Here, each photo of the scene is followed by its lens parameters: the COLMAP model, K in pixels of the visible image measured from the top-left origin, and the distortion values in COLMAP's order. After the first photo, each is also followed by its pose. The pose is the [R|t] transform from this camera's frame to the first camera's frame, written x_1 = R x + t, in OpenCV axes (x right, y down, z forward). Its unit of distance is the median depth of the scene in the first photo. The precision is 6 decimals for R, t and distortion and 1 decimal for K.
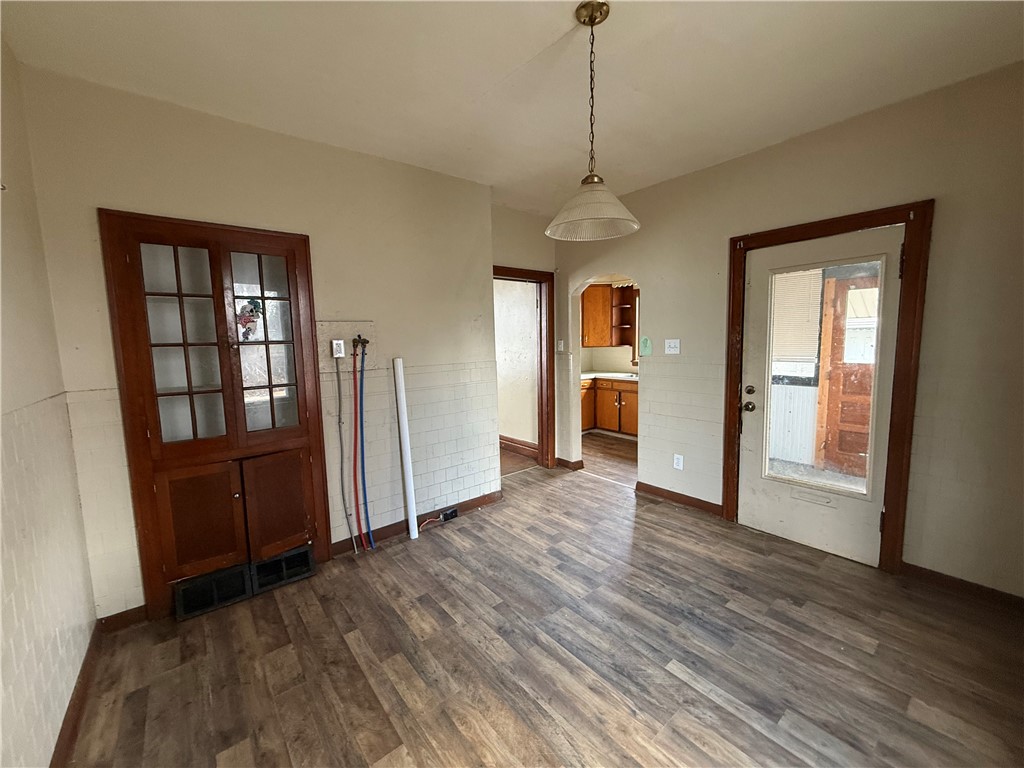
lens RADIAL K [[406.6, 0, 509.3], [0, 406.6, 384.5], [0, 0, 1]] dist [0.000103, 0.000093]
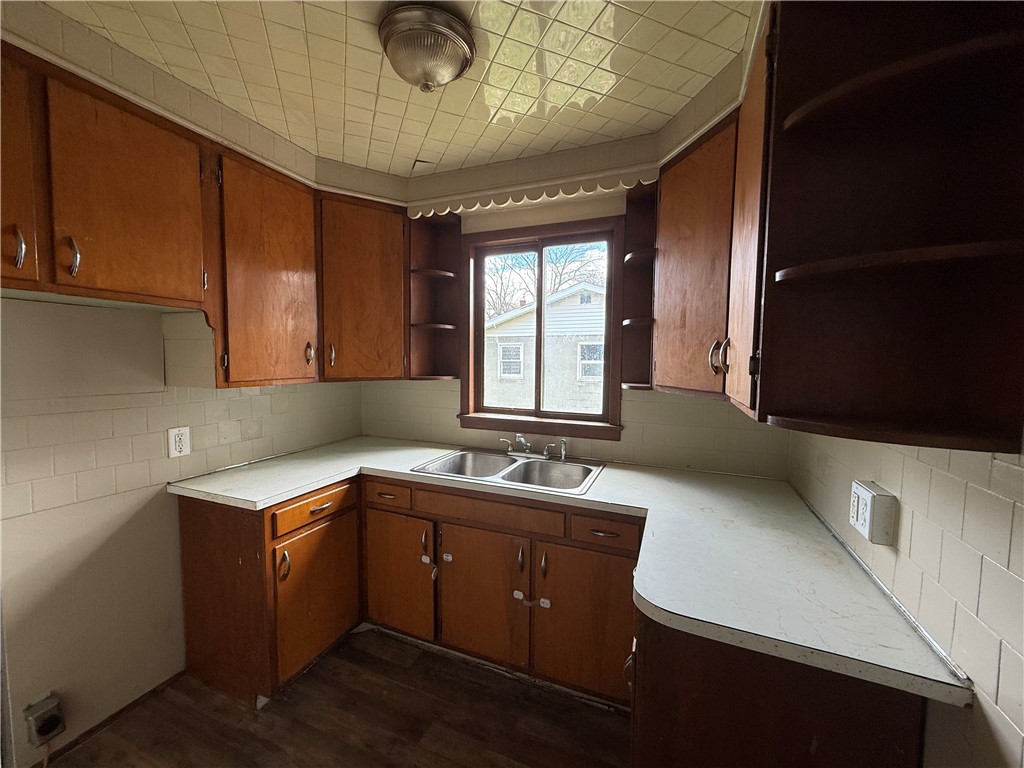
lens RADIAL K [[406.6, 0, 511.1], [0, 406.6, 388.7], [0, 0, 1]] dist [0.000103, 0.000093]
pose [[0.879165, -0.000924, 0.476517, 0.160308], [0.024340, 0.998780, -0.042969, -0.067062], [-0.475896, 0.049376, 0.878115, 0.642097]]
